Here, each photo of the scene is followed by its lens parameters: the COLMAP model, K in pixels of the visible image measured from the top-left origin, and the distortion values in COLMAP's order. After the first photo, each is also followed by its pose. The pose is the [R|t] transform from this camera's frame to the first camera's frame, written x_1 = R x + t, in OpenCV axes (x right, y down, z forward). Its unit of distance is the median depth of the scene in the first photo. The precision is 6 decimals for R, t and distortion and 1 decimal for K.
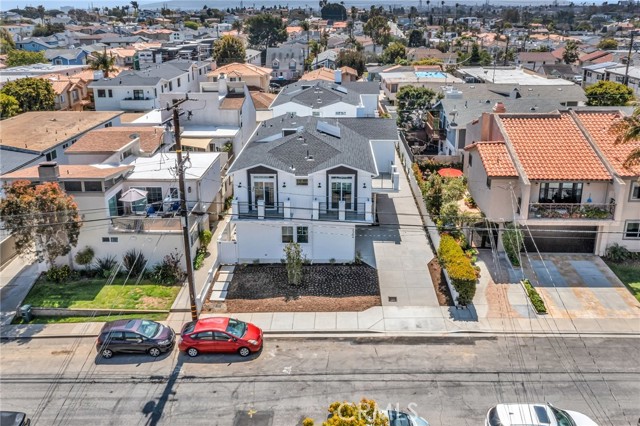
lens RADIAL K [[526.0, 0, 331.4], [0, 526.0, 159.6], [0, 0, 1]] dist [-0.004861, -0.001107]
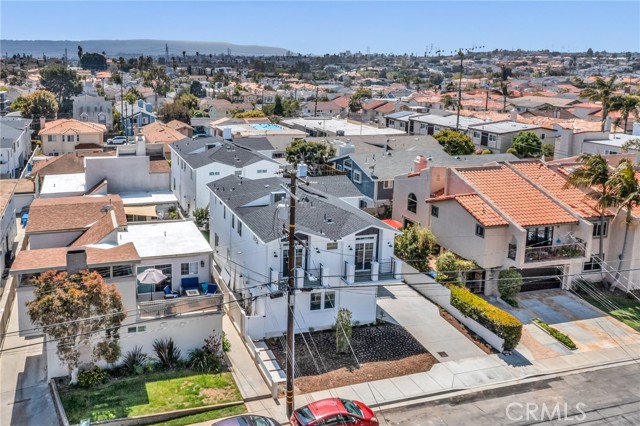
lens RADIAL K [[536.4, 0, 215.7], [0, 536.4, 139.5], [0, 0, 1]] dist [-0.004810, 0.001019]
pose [[0.963300, -0.030494, 0.266689, -0.536256], [0.064082, 0.990924, -0.118166, -0.051947], [-0.260665, 0.130919, 0.956511, 0.053515]]
